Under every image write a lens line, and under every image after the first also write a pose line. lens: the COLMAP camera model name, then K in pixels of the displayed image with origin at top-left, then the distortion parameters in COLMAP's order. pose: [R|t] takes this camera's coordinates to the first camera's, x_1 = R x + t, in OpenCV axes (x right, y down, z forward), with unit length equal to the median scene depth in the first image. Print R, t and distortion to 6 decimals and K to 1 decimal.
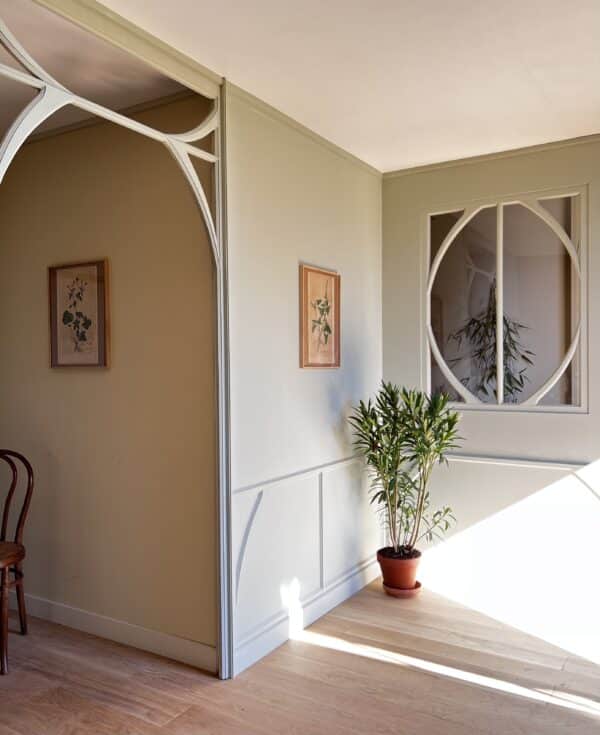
lens RADIAL K [[635.6, 0, 301.8], [0, 635.6, 365.2], [0, 0, 1]] dist [-0.054177, -0.041492]
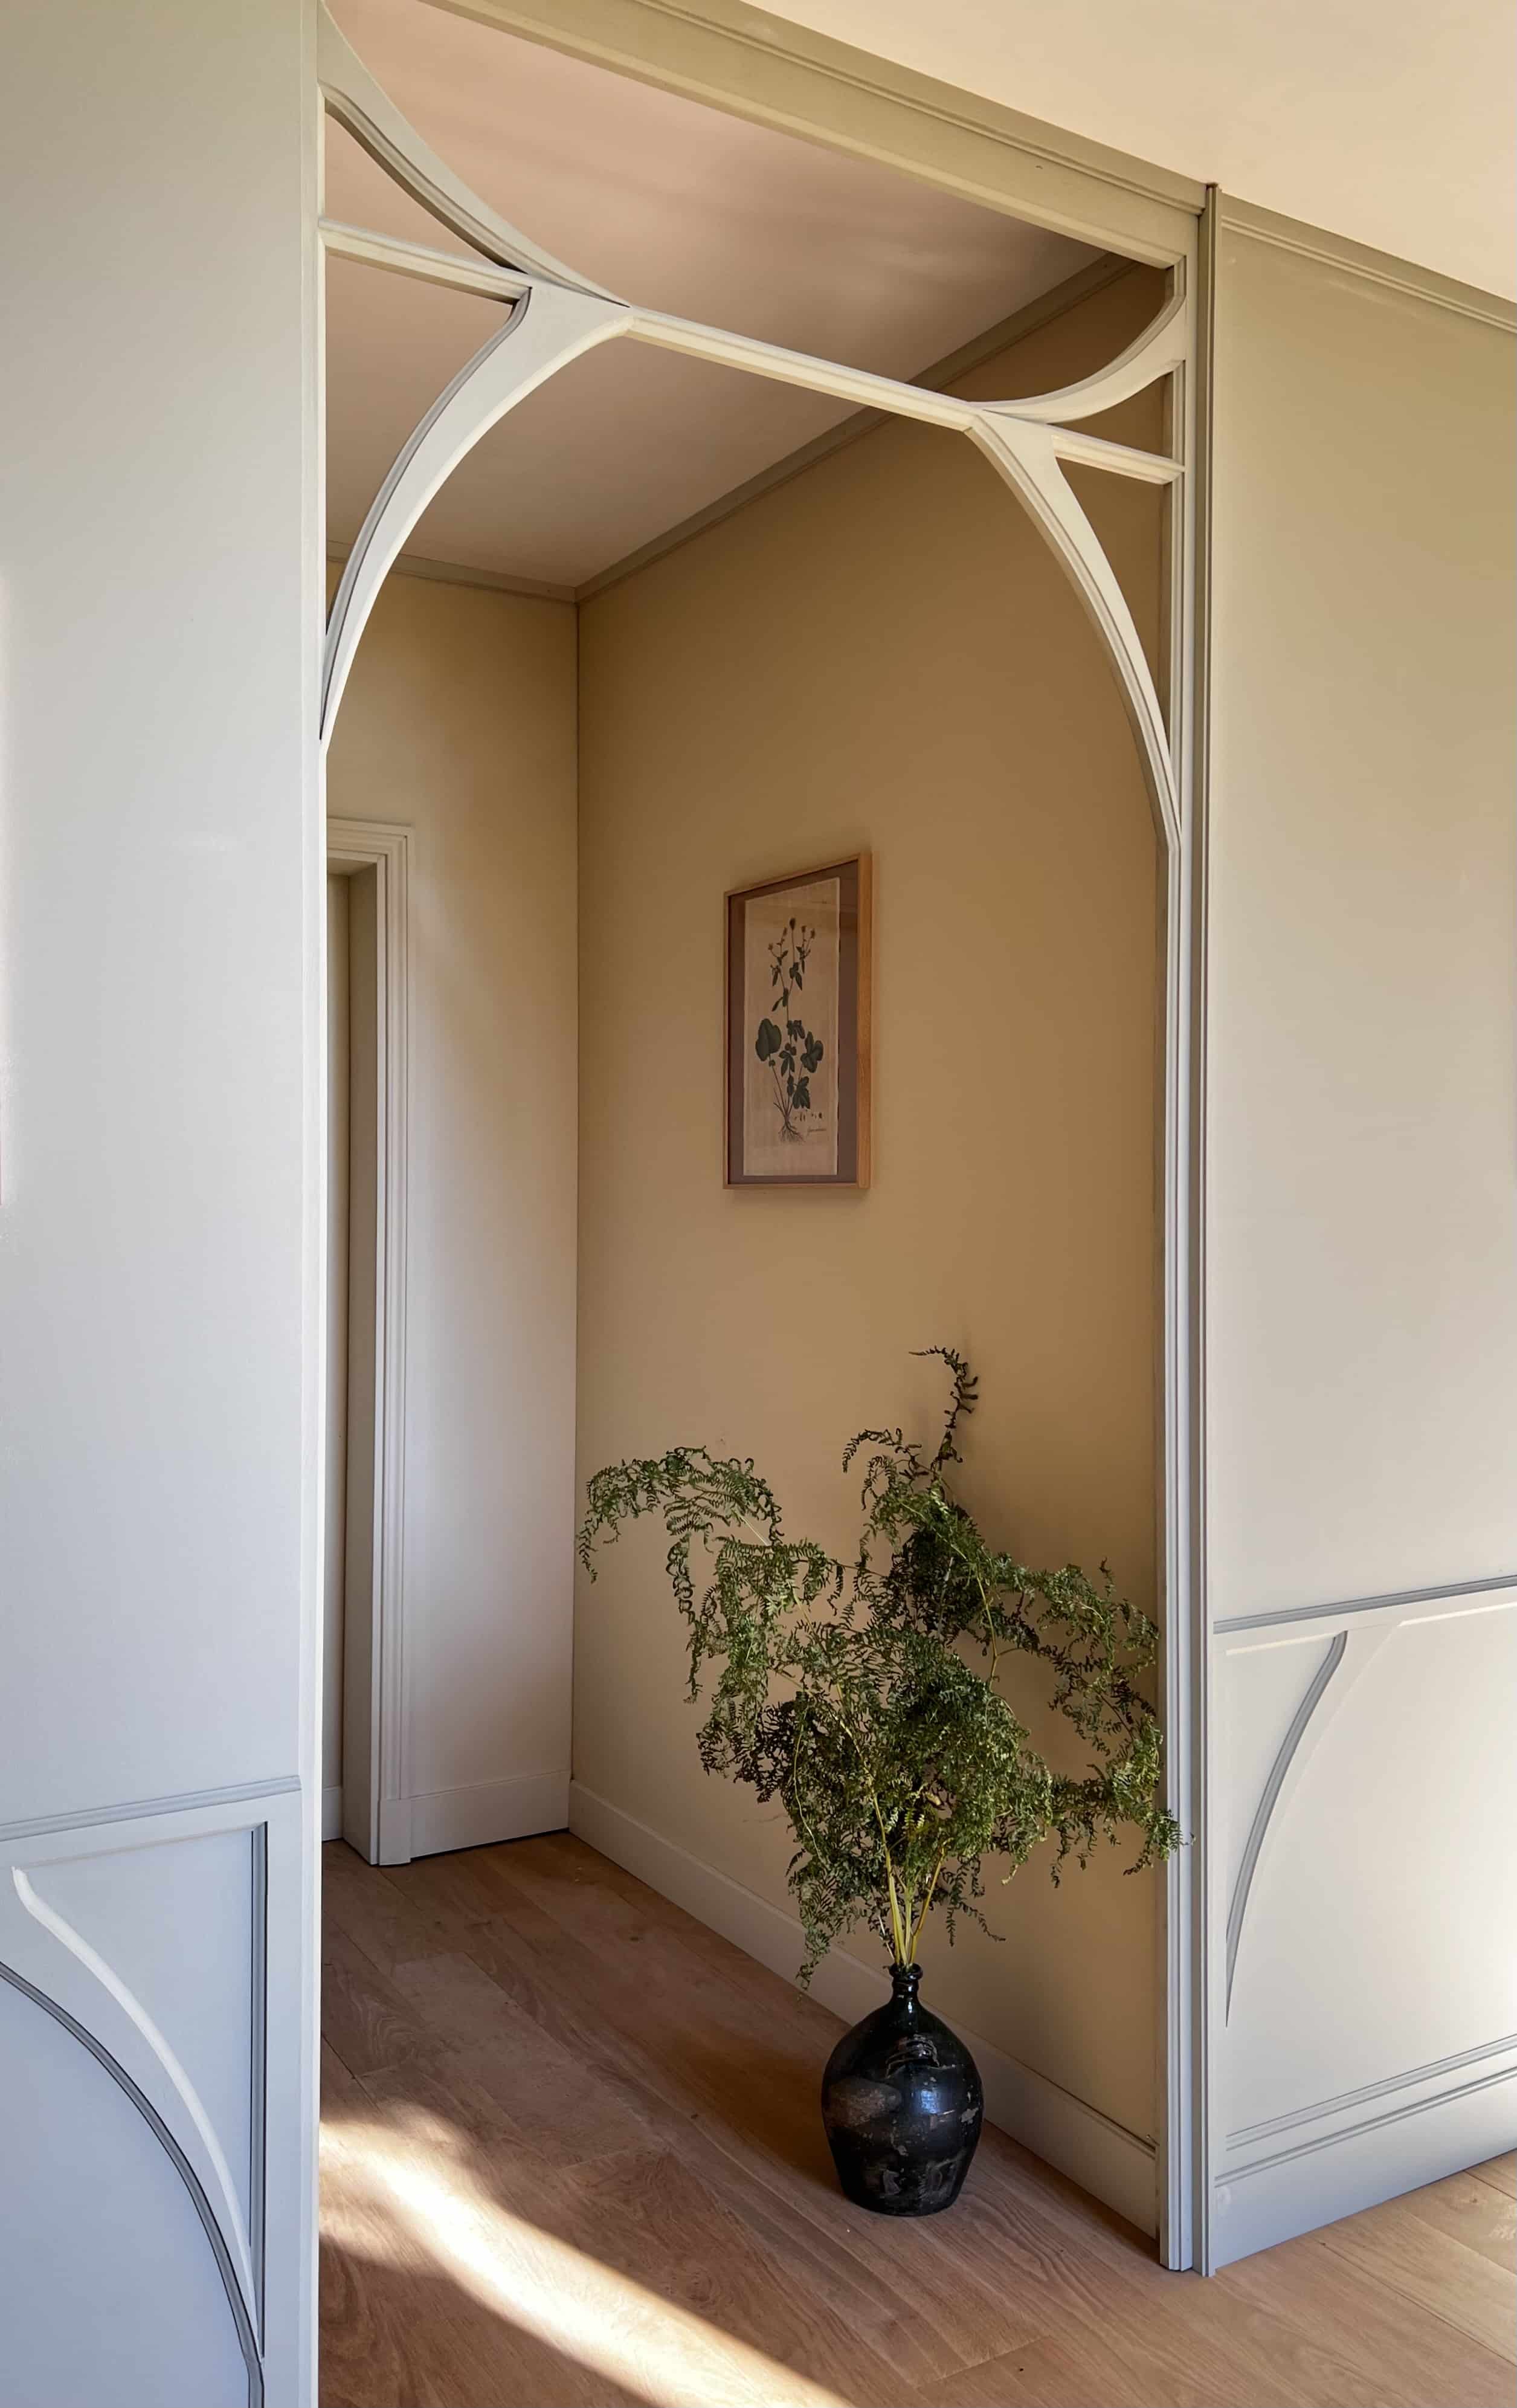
lens RADIAL K [[1748.2, 0, 743.6], [0, 1748.2, 1202.2], [0, 0, 1]] dist [-0.003600, -0.036809]
pose [[0.866701, 0.017411, -0.498523, 0.088458], [-0.016152, 0.999846, 0.006840, 0.005856], [0.498566, 0.002124, 0.866849, 0.190714]]
